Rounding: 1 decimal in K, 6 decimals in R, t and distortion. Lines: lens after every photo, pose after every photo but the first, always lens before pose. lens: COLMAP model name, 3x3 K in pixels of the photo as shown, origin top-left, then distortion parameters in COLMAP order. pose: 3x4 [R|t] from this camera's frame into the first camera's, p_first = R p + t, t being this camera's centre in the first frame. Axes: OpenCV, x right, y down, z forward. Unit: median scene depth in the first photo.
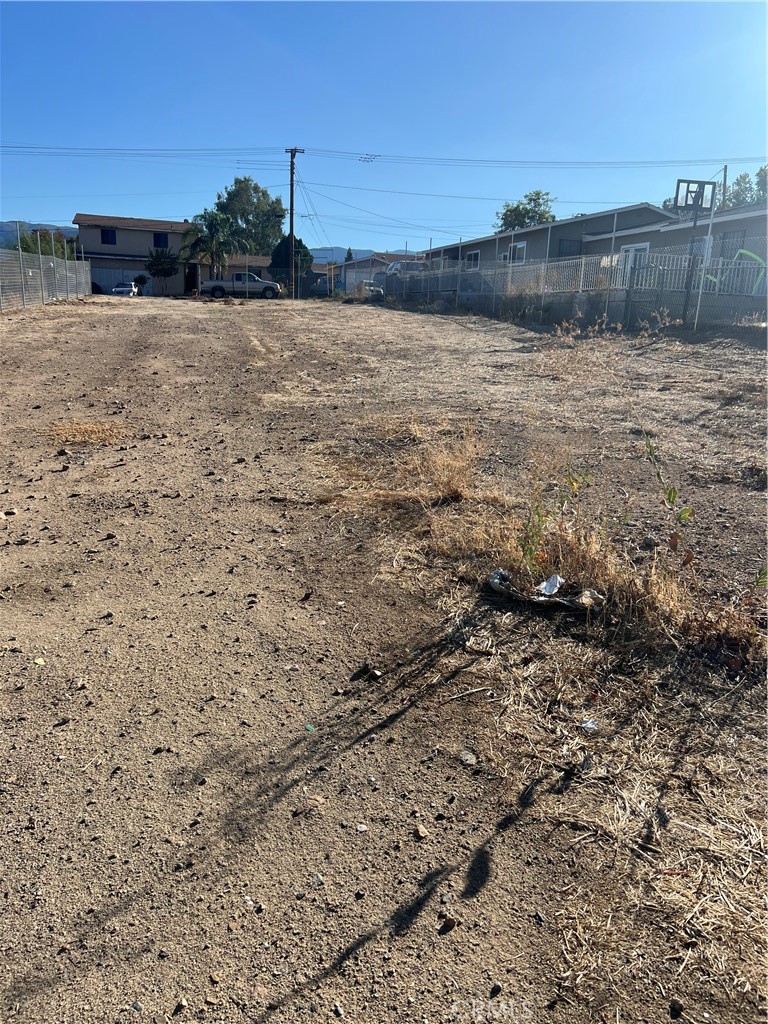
lens RADIAL K [[791.9, 0, 384.0], [0, 791.9, 512.0], [0, 0, 1]] dist [0.075548, -0.179960]
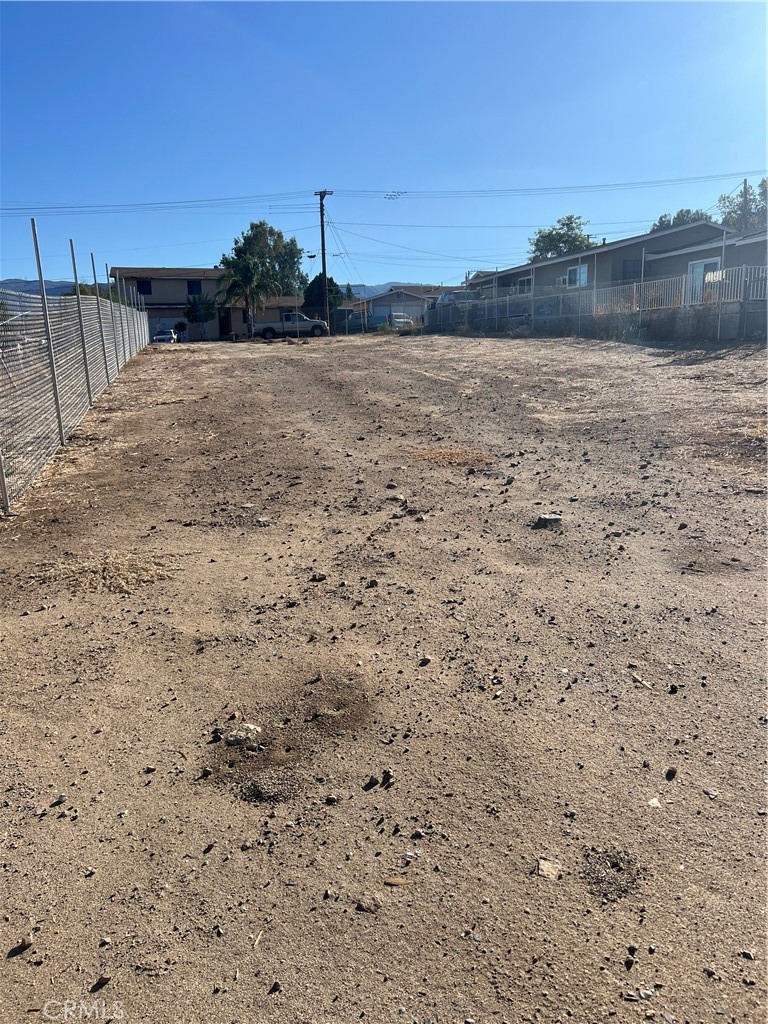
lens RADIAL K [[791.9, 0, 384.0], [0, 791.9, 512.0], [0, 0, 1]] dist [0.075548, -0.179960]
pose [[0.997935, -0.064075, -0.004395, -0.057257], [0.063863, 0.997236, -0.037980, 0.002005], [0.006816, 0.037621, 0.999269, -0.012887]]
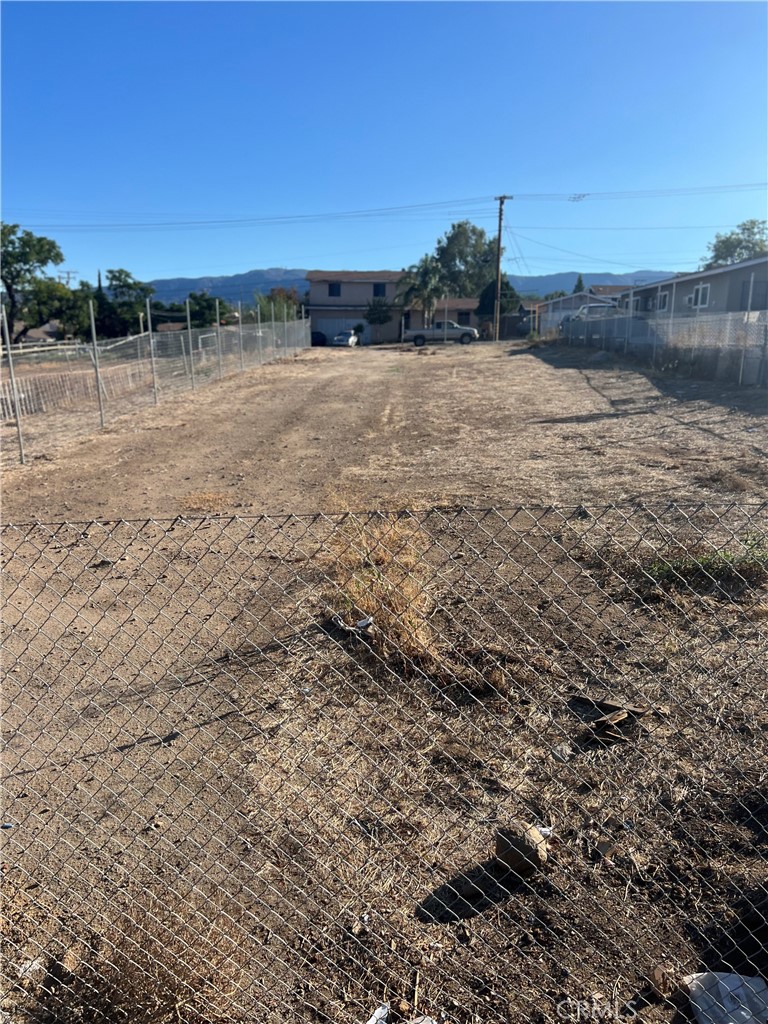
lens RADIAL K [[778.9, 0, 349.9], [0, 778.9, 551.5], [0, 0, 1]] dist [0.008298, 0.001412]
pose [[0.947459, 0.047885, -0.316271, 0.043673], [-0.042396, 0.998807, 0.024218, -0.006202], [0.317054, -0.009537, 0.948360, -0.038441]]
